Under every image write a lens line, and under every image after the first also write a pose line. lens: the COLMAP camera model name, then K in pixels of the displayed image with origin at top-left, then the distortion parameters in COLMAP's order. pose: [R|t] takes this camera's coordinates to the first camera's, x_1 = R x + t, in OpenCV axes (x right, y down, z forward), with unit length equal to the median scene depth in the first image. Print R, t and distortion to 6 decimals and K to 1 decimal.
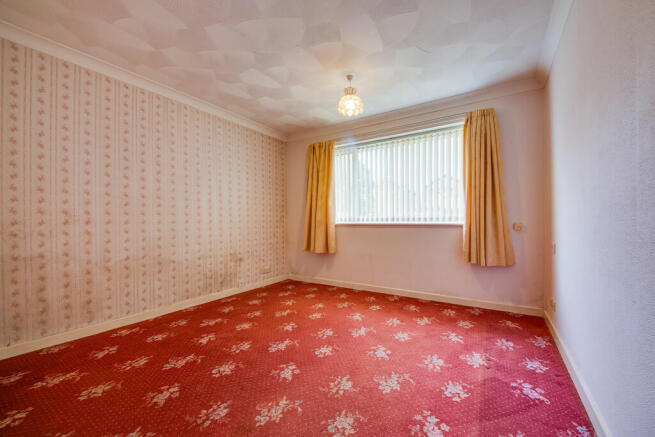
lens RADIAL K [[232.2, 0, 332.1], [0, 232.2, 219.1], [0, 0, 1]] dist [0.014692, -0.017962]
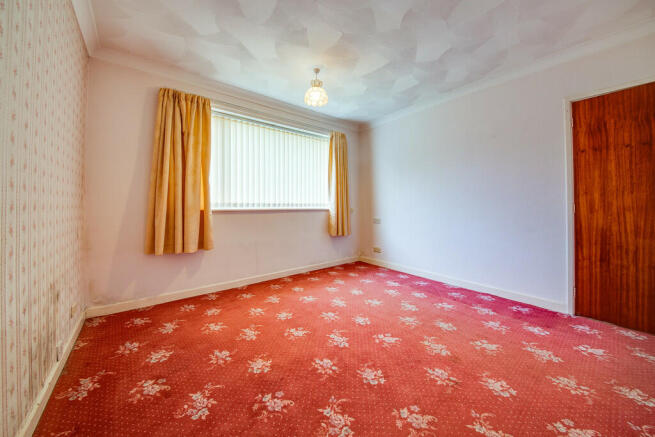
lens RADIAL K [[248.8, 0, 328.5], [0, 248.8, 198.0], [0, 0, 1]] dist [0.028842, -0.023616]
pose [[0.348029, 0.038453, 0.936695, -0.824125], [-0.006072, 0.999230, -0.038765, 0.015592], [-0.937464, 0.007804, 0.347994, 0.479346]]
